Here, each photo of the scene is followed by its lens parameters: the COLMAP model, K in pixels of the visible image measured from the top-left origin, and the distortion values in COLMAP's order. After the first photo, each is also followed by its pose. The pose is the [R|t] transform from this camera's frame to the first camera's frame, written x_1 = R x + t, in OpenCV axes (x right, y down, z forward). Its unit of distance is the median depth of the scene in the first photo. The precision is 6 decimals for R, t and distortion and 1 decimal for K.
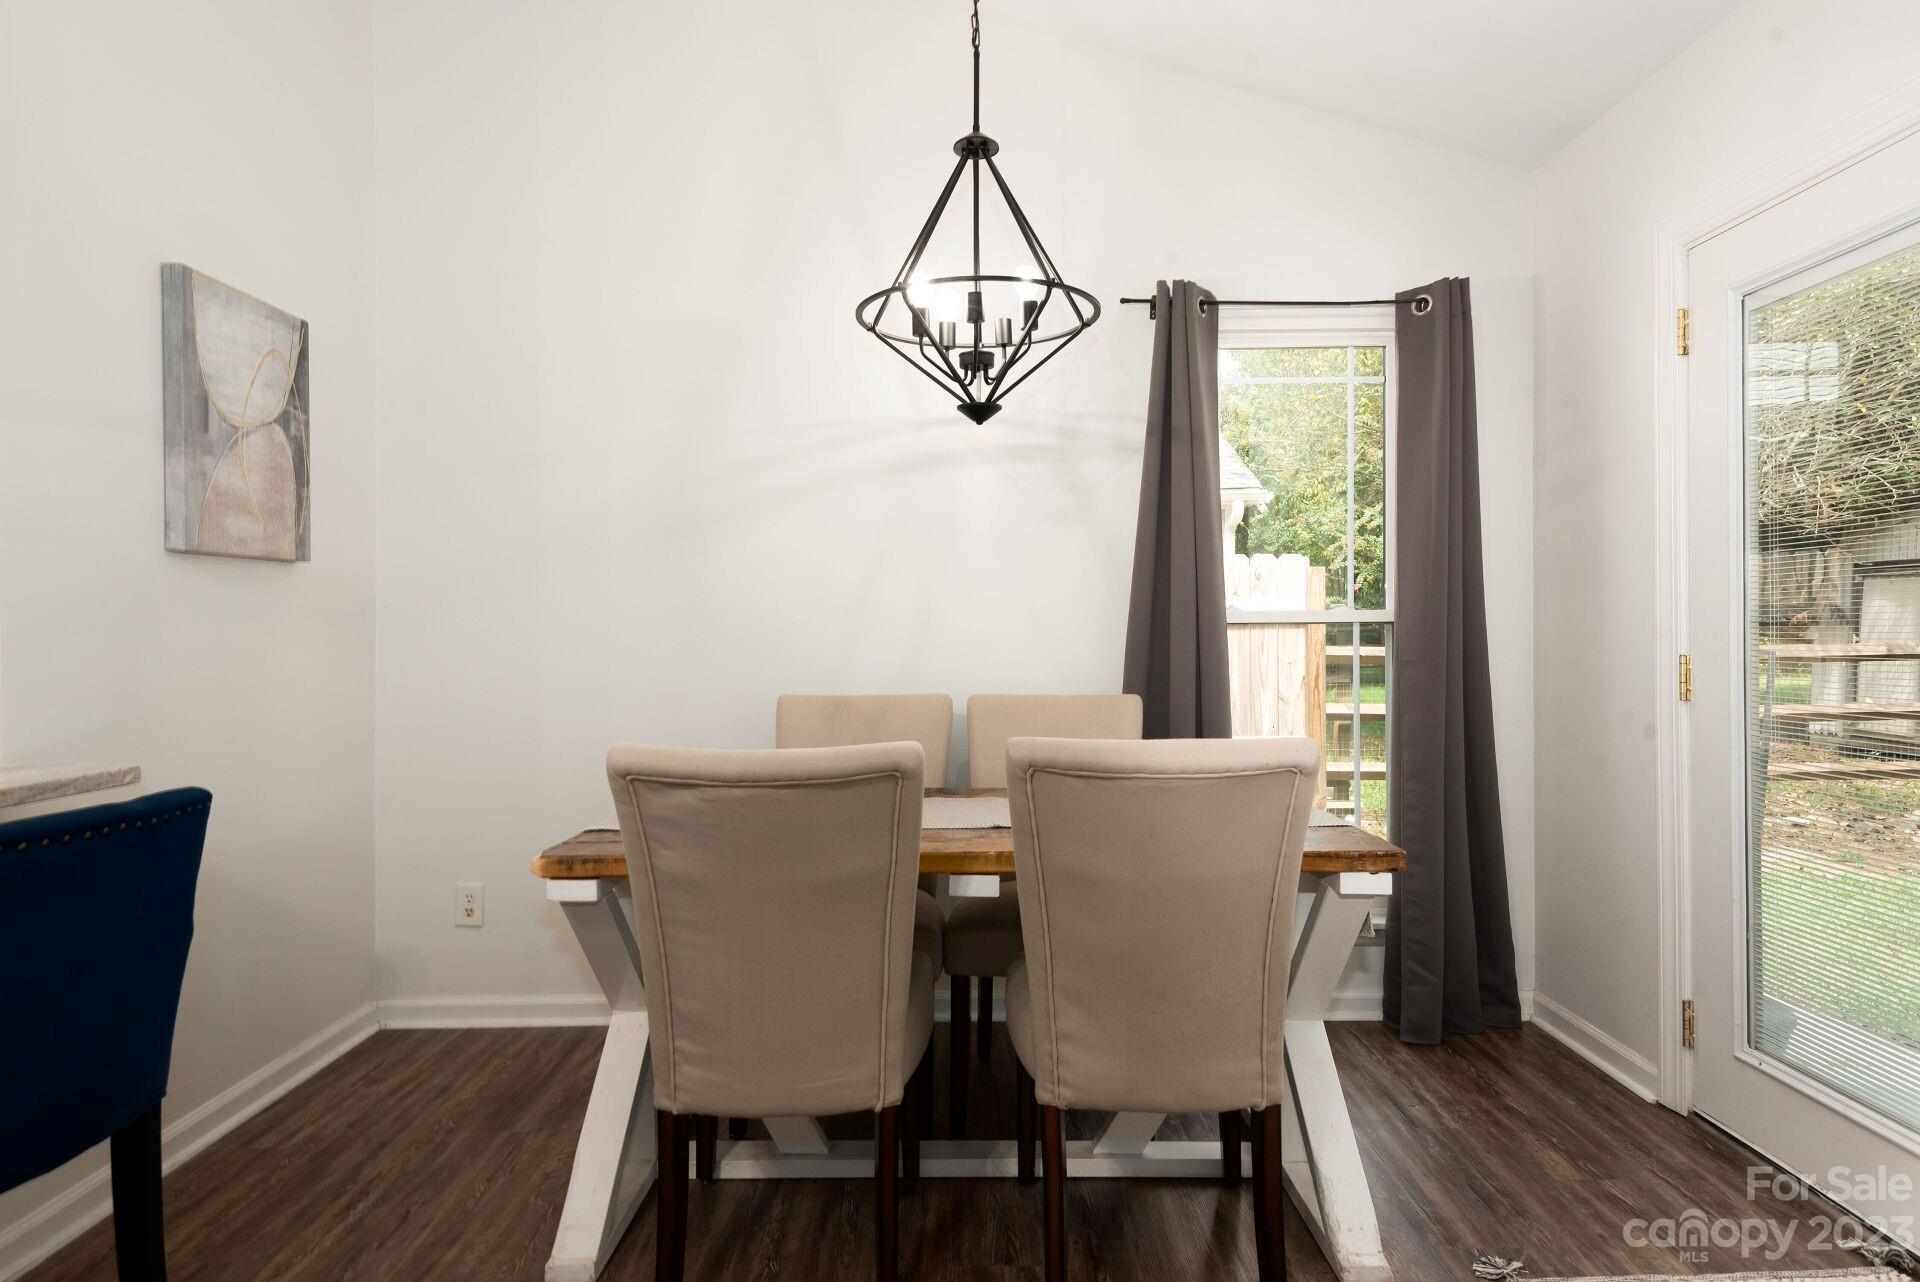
lens RADIAL K [[1077.4, 0, 960.0], [0, 1077.4, 641.0], [0, 0, 1]] dist [0.020072, -0.000286]
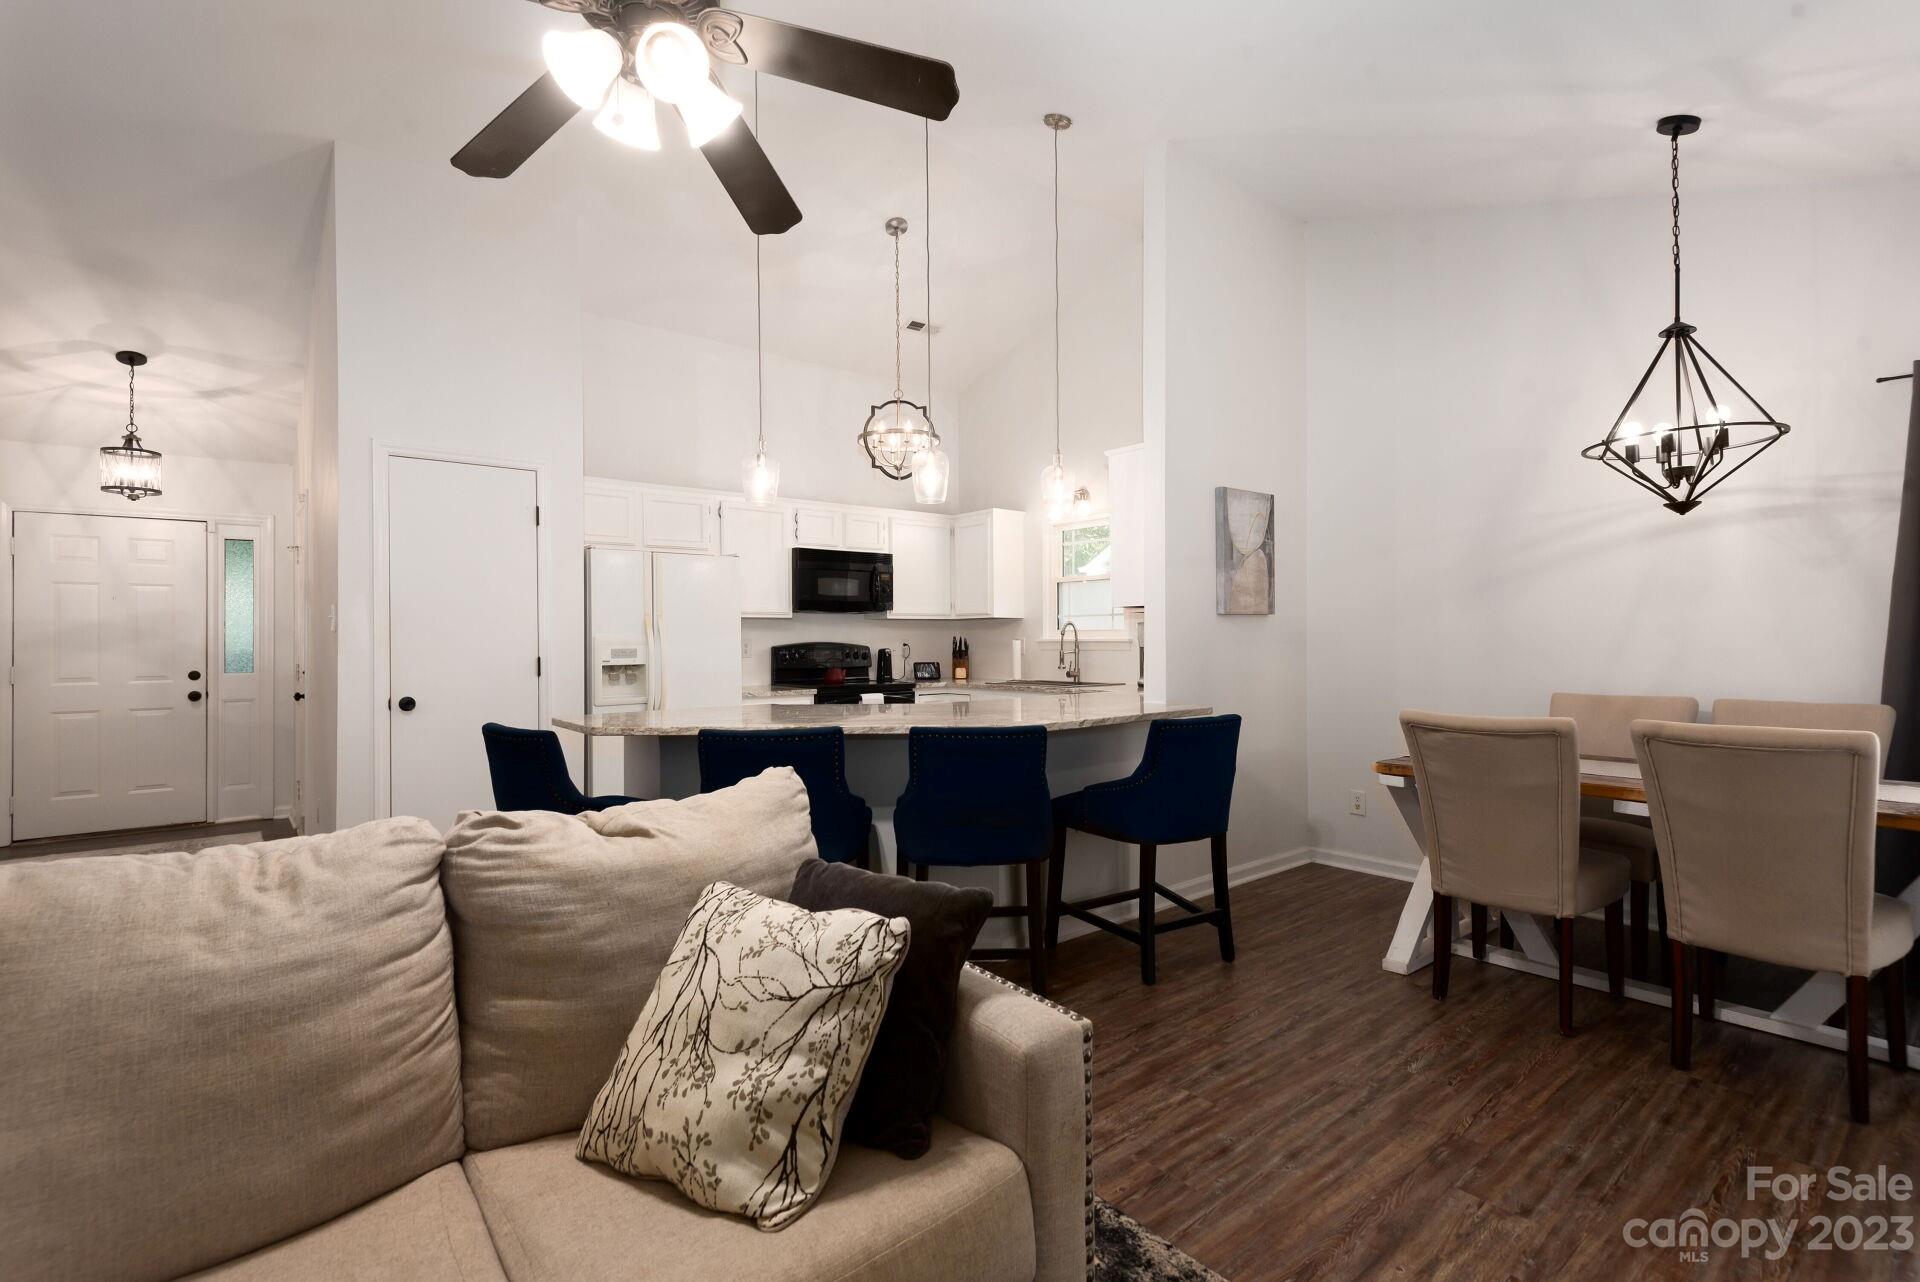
lens RADIAL K [[871.5, 0, 959.8], [0, 871.5, 624.3], [0, 0, 1]] dist [-0.000691, -0.001064]
pose [[0.633169, -0.014421, -0.773879, 0.312581], [0.000387, 0.999832, -0.018315, -0.028262], [0.774013, 0.011297, 0.633069, -0.527614]]
